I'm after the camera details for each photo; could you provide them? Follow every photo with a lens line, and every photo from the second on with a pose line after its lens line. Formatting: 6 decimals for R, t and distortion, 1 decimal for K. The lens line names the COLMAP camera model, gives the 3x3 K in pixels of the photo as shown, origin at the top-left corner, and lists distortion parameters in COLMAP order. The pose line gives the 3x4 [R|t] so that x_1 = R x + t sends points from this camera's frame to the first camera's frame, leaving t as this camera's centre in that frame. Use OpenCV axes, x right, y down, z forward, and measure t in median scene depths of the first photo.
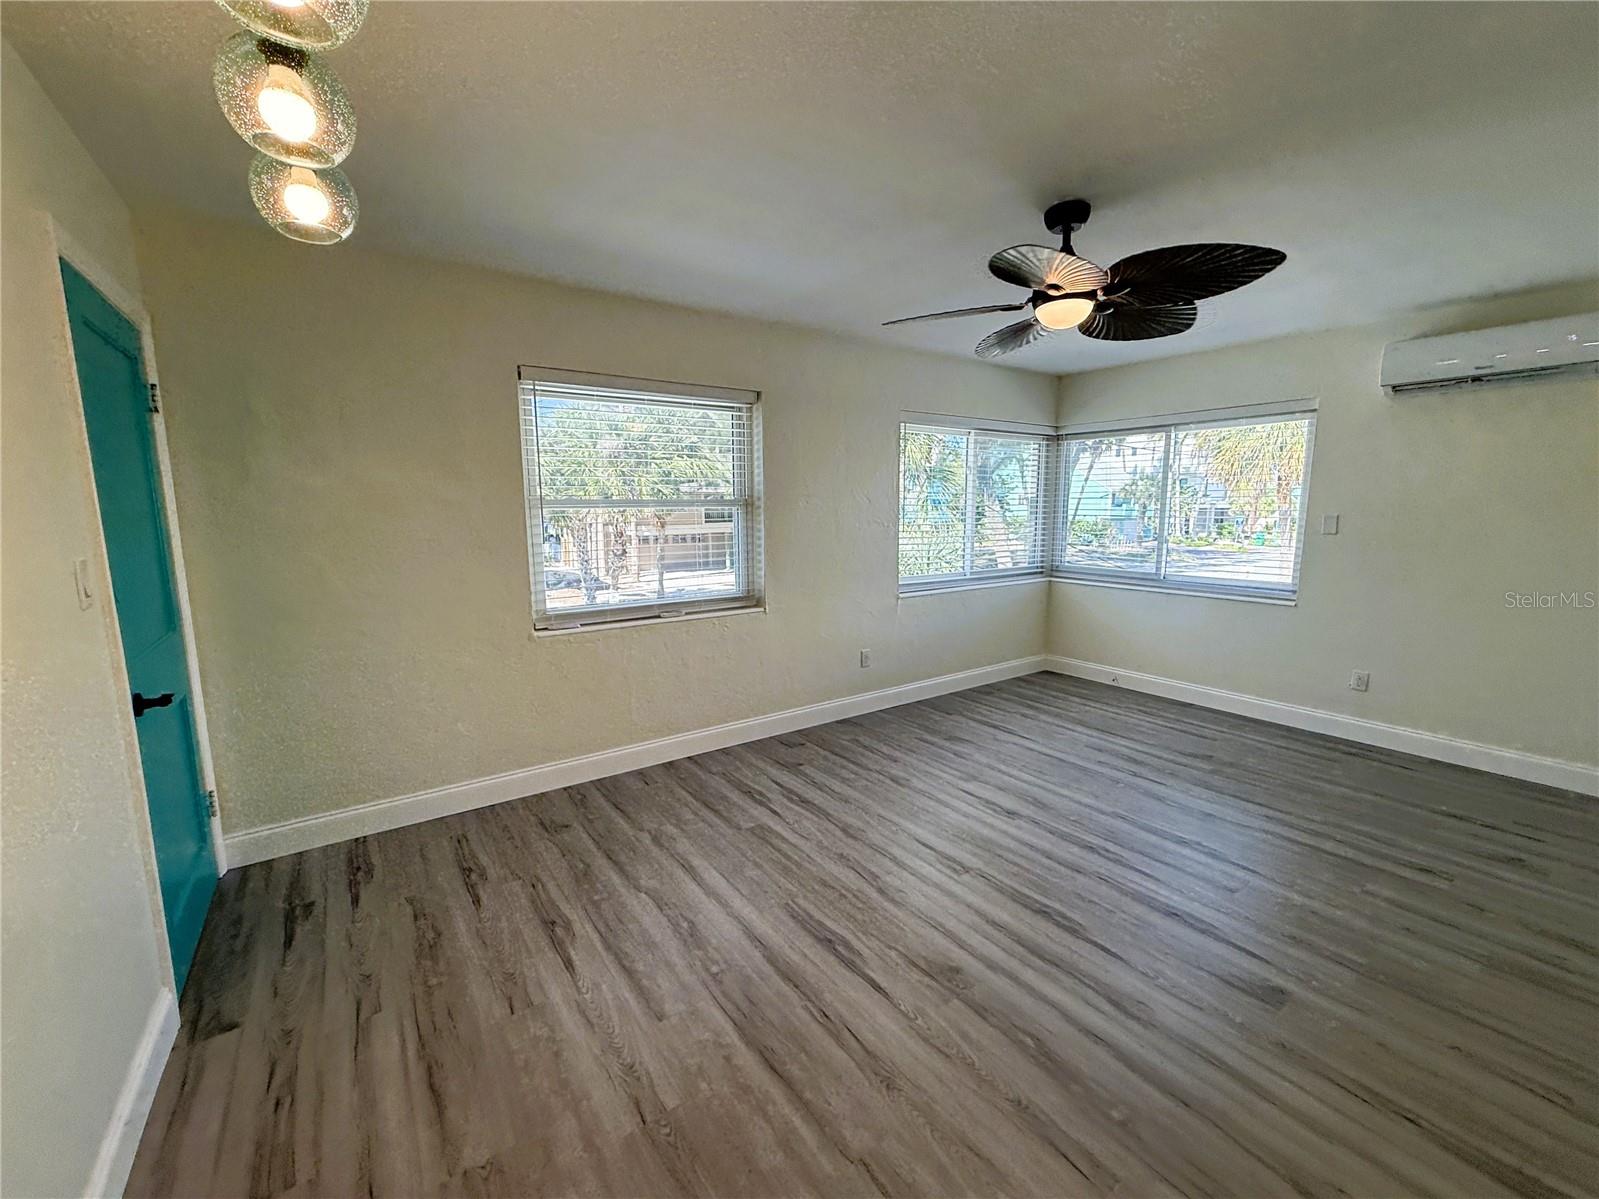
lens RADIAL K [[649.4, 0, 790.1], [0, 649.4, 600.7], [0, 0, 1]] dist [0.000300, 0.000061]
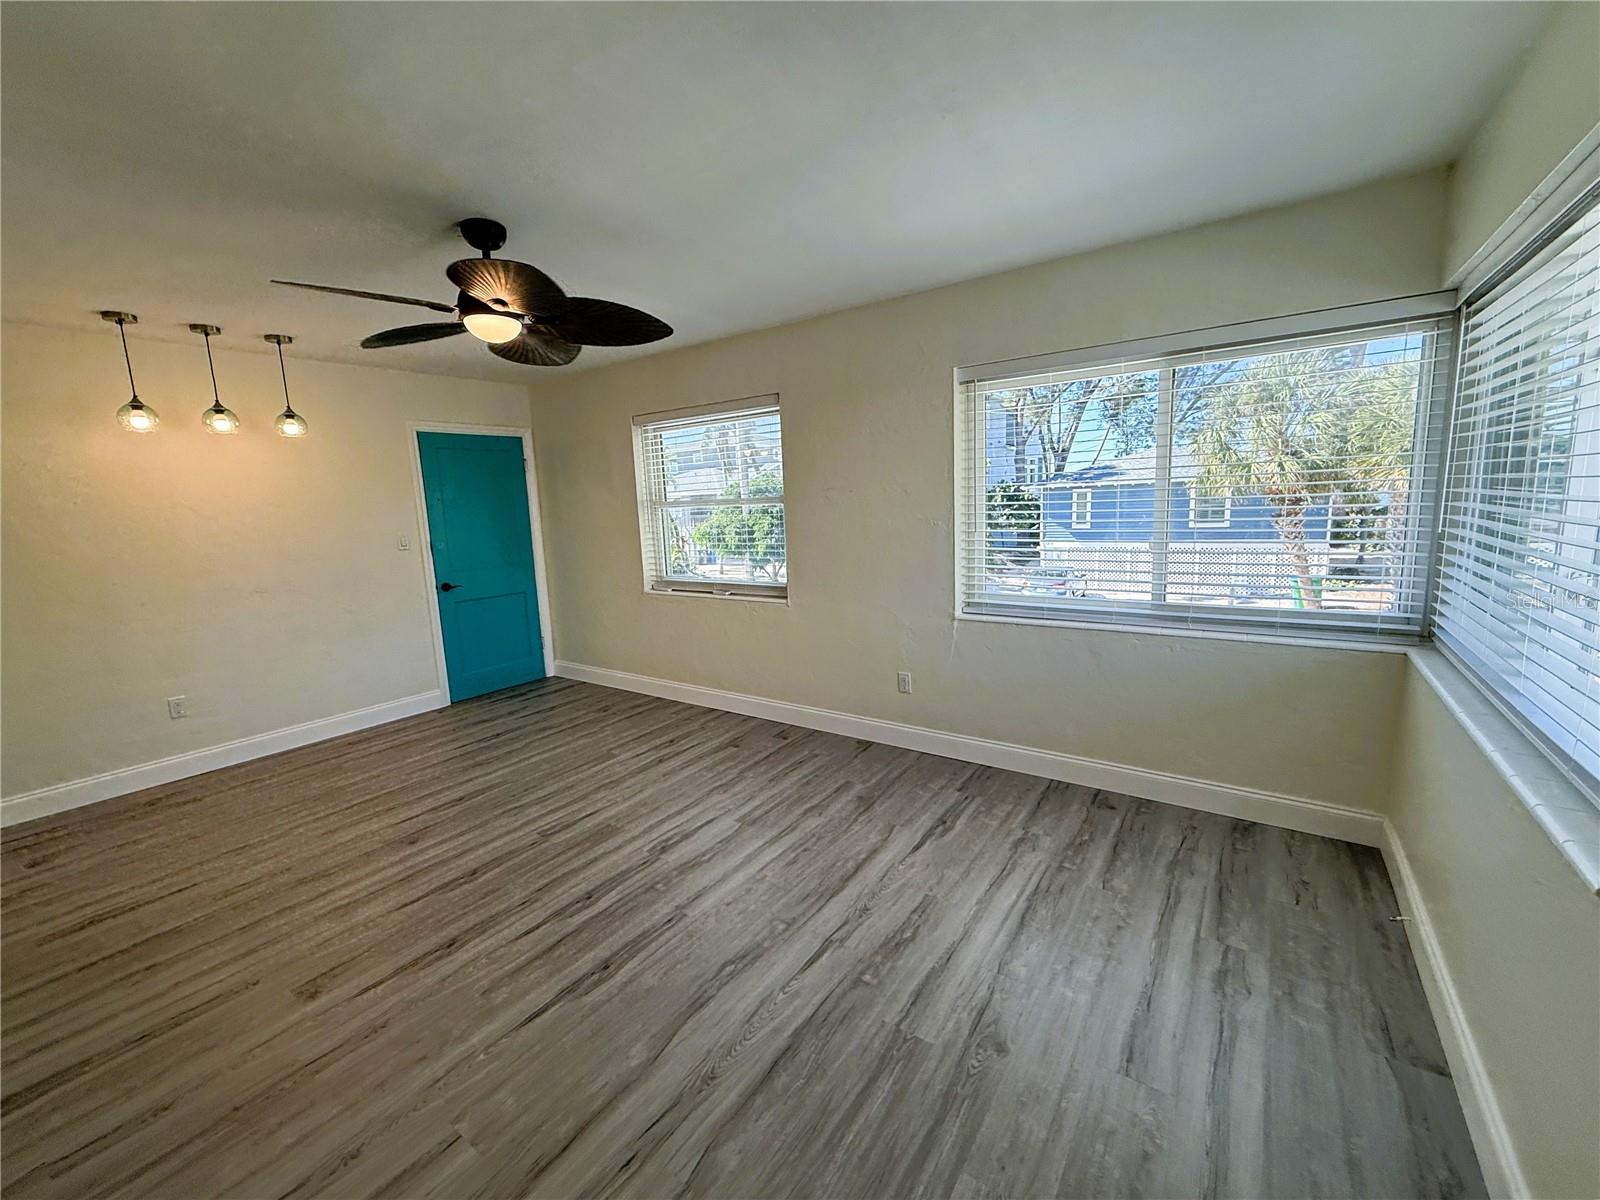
lens RADIAL K [[639.4, 0, 794.7], [0, 639.4, 599.8], [0, 0, 1]] dist [-0.000219, 0.000250]
pose [[0.343429, 0.138740, -0.928874, 1.022109], [-0.096586, 0.989002, 0.112011, -0.118662], [0.934199, 0.051248, 0.353052, 0.719305]]
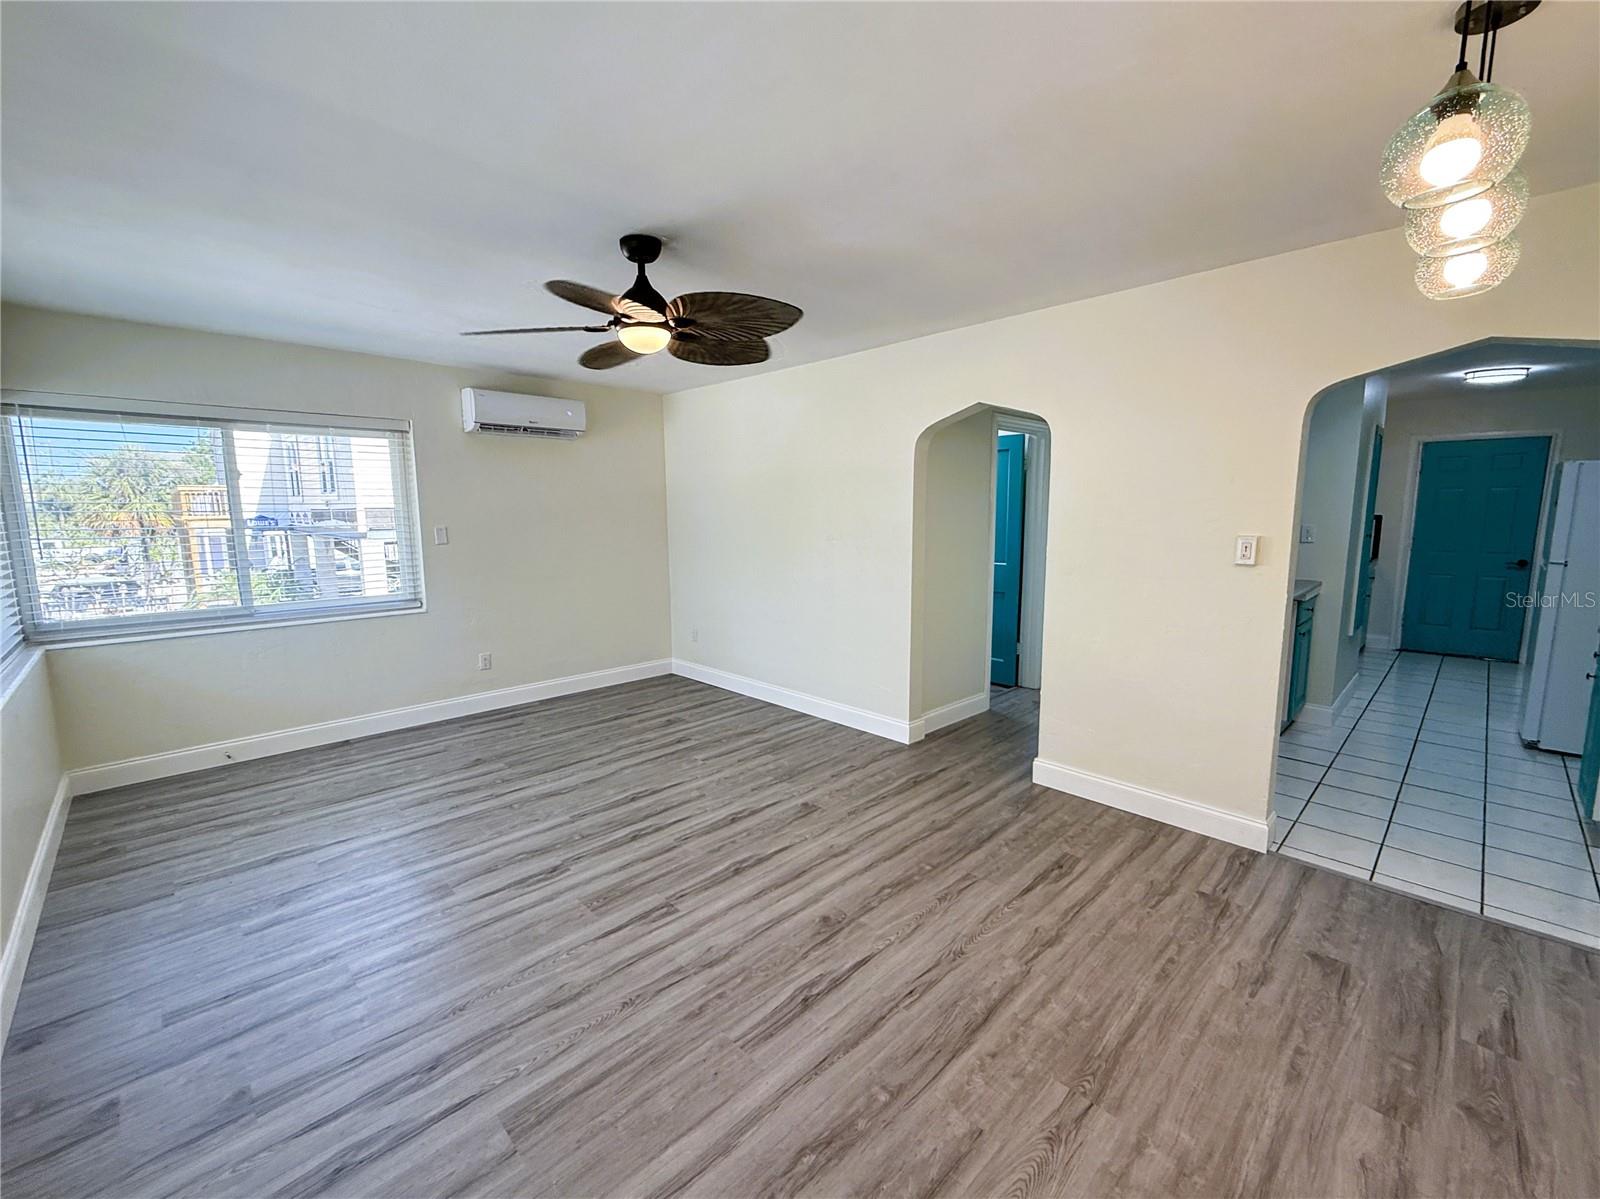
lens RADIAL K [[662.4, 0, 796.1], [0, 662.4, 613.9], [0, 0, 1]] dist [0.000449, 0.000387]
pose [[-0.165506, -0.148876, 0.974907, -0.464978], [0.150677, 0.973117, 0.174182, -0.102493], [-0.974630, 0.175725, -0.138625, 0.636923]]
